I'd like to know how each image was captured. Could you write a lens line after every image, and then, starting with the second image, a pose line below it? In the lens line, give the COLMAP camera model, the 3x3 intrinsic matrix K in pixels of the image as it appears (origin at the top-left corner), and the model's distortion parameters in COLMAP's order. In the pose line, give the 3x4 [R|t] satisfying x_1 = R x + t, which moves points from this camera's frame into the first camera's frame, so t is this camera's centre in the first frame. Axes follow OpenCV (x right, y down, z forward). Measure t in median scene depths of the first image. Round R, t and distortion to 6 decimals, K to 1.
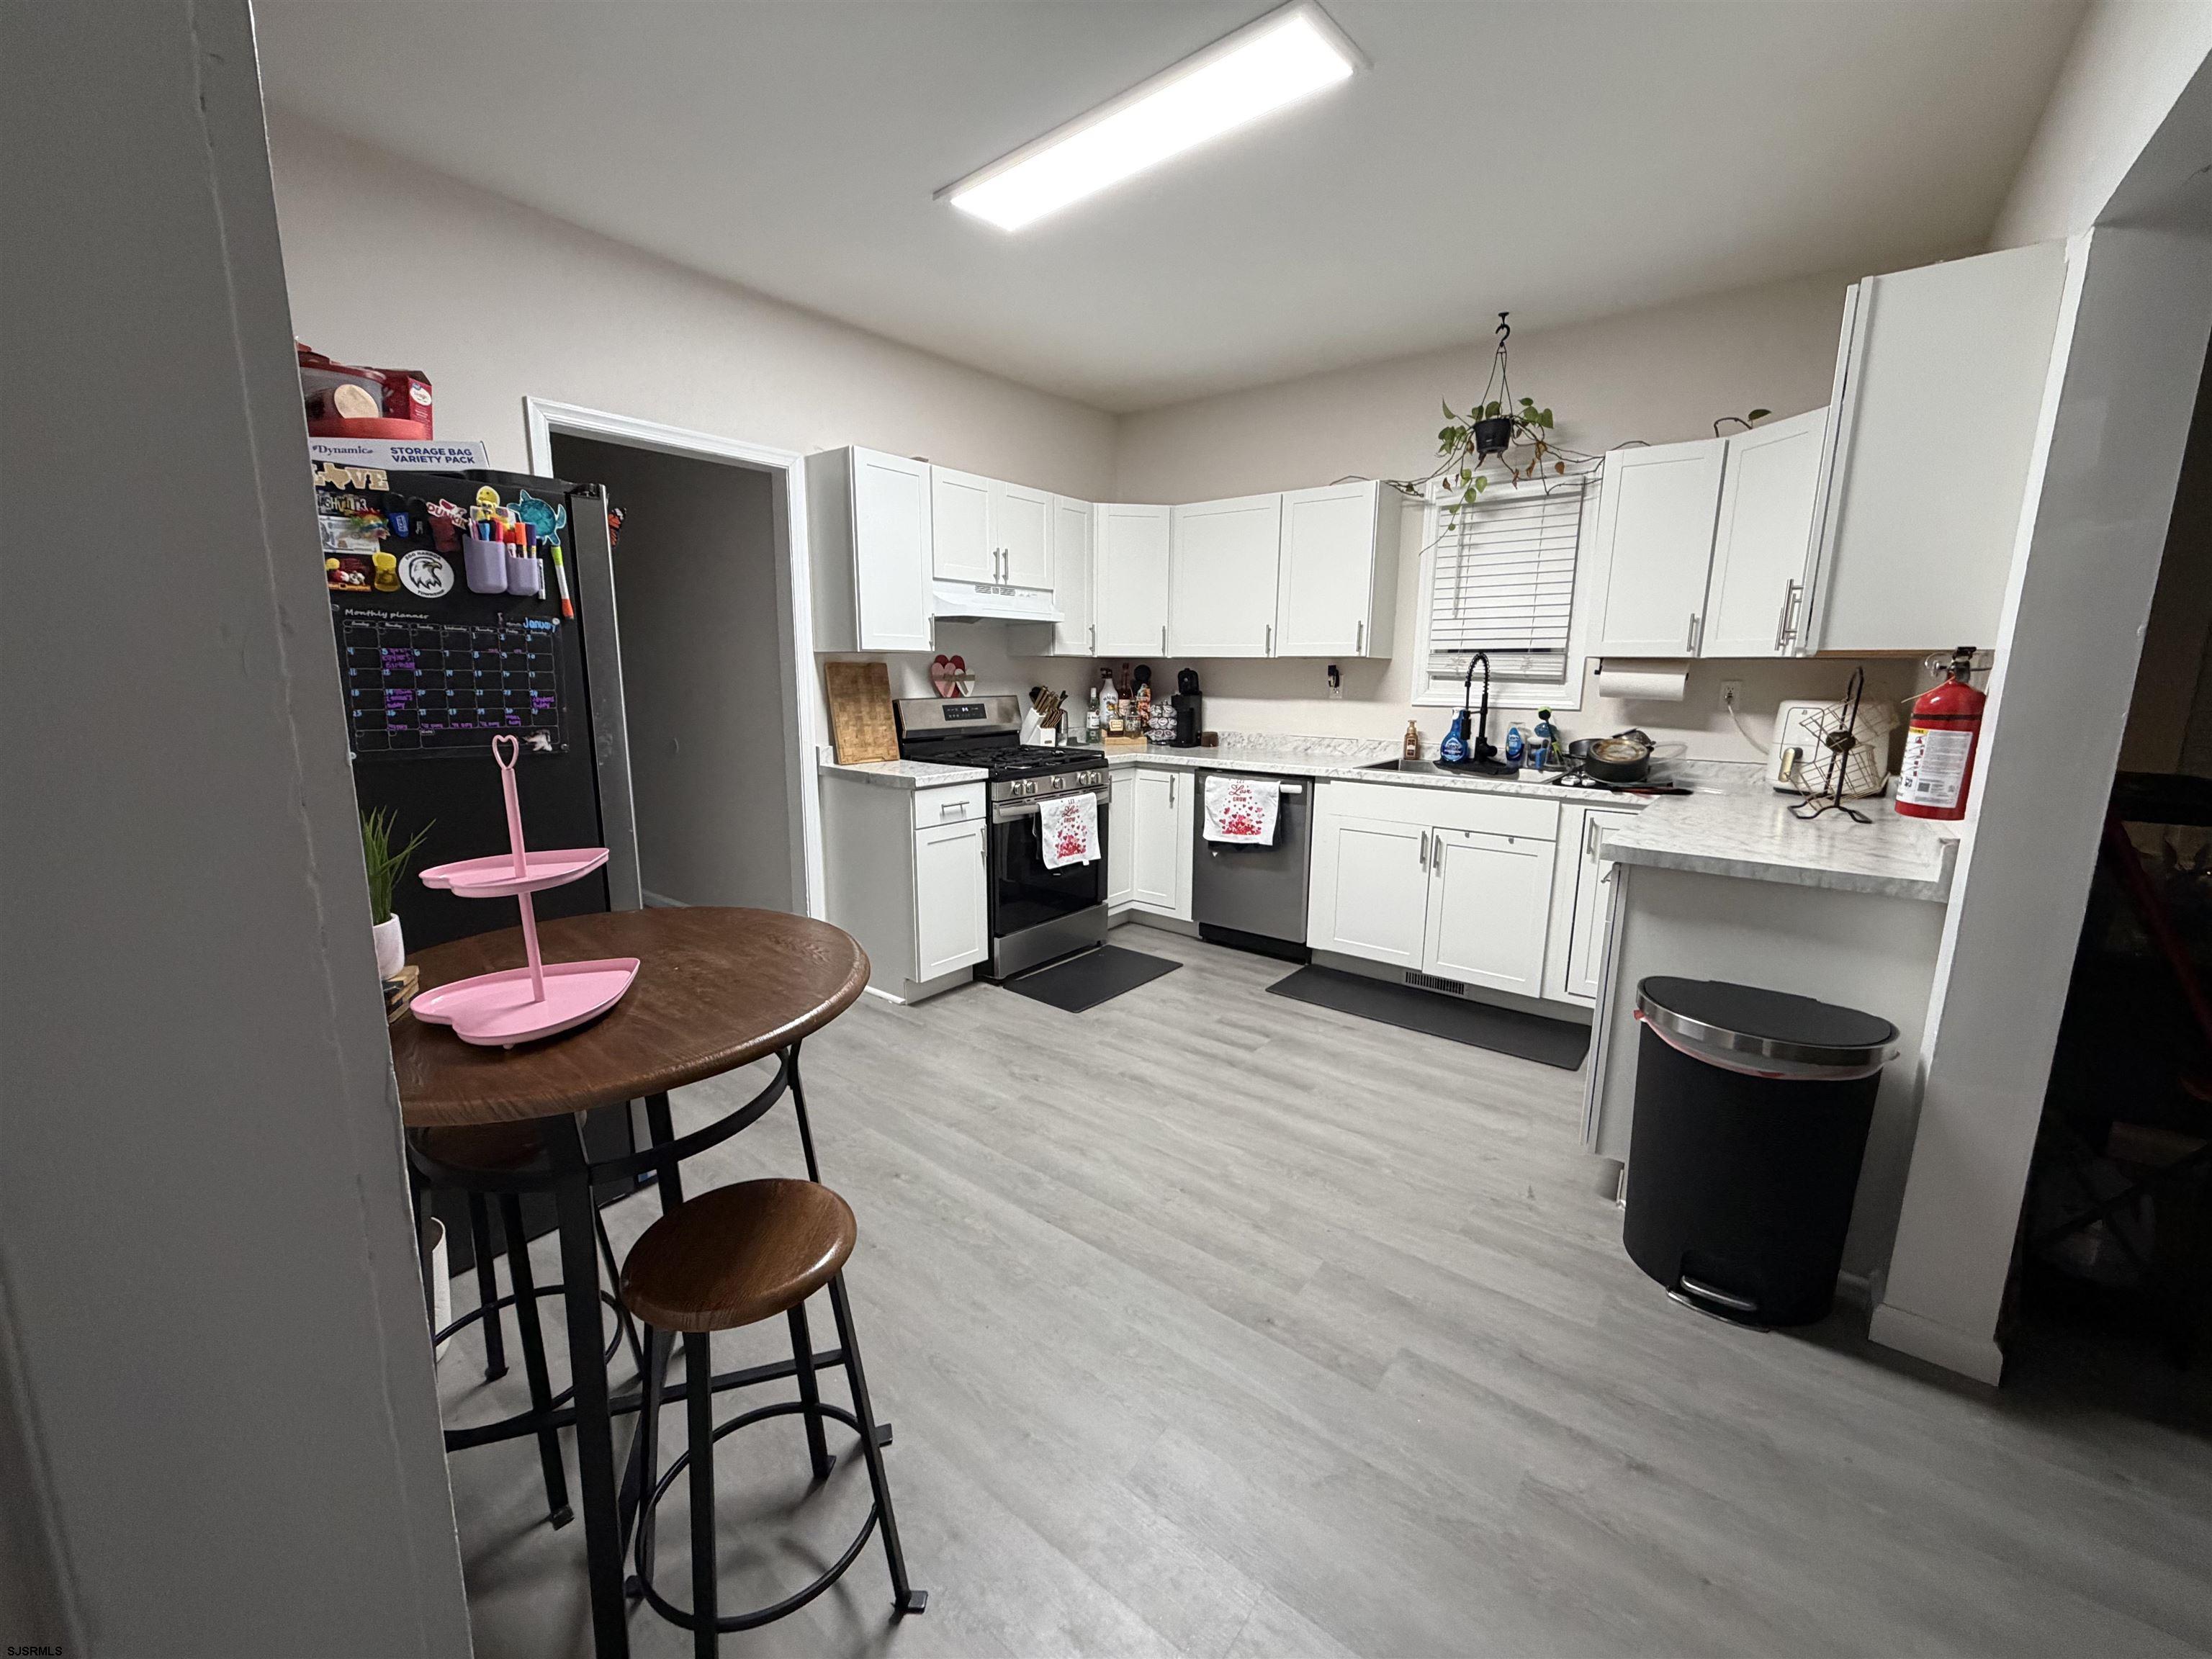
lens RADIAL K [[882.1, 0, 1099.0], [0, 882.1, 835.3], [0, 0, 1]] dist [0.000381, -0.000009]
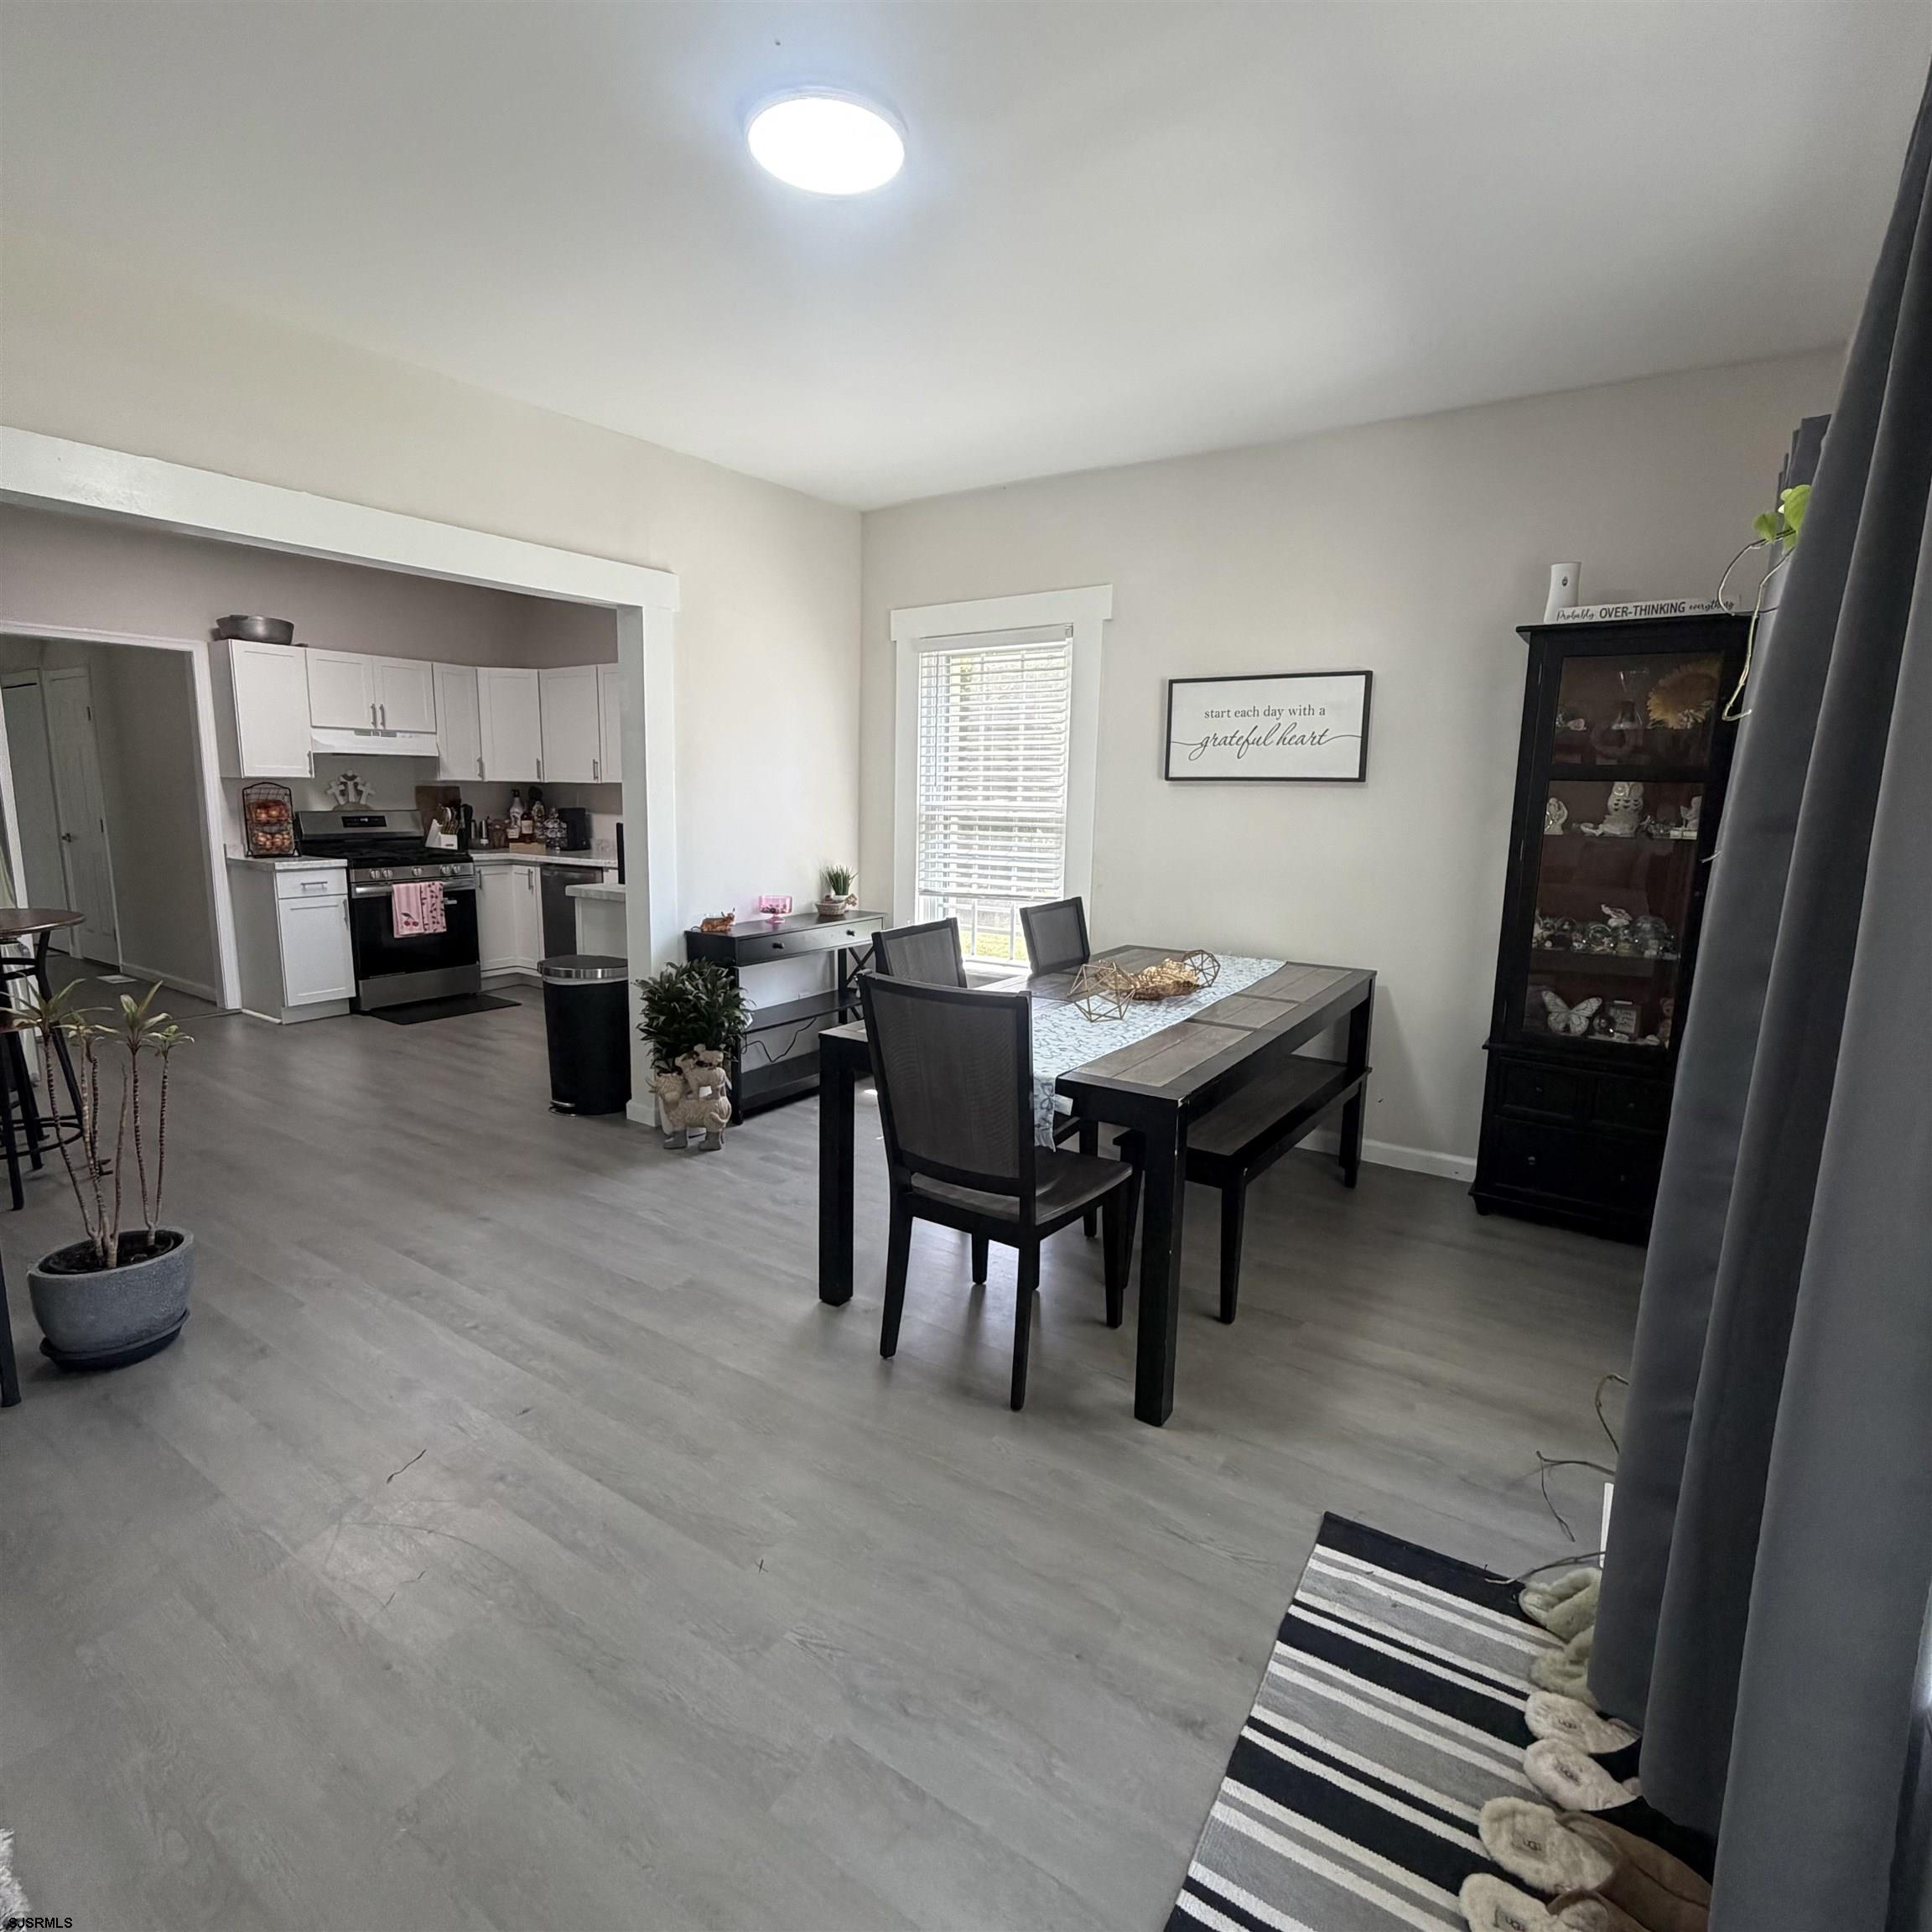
lens RADIAL K [[1043.5, 0, 968.7], [0, 1043.5, 962.7], [0, 0, 1]] dist [0.001276, 0.000592]
pose [[0.997193, -0.004348, 0.074747, 0.715219], [0.005635, 0.999839, -0.017009, 0.119541], [-0.074661, 0.017383, 0.997057, -0.724918]]
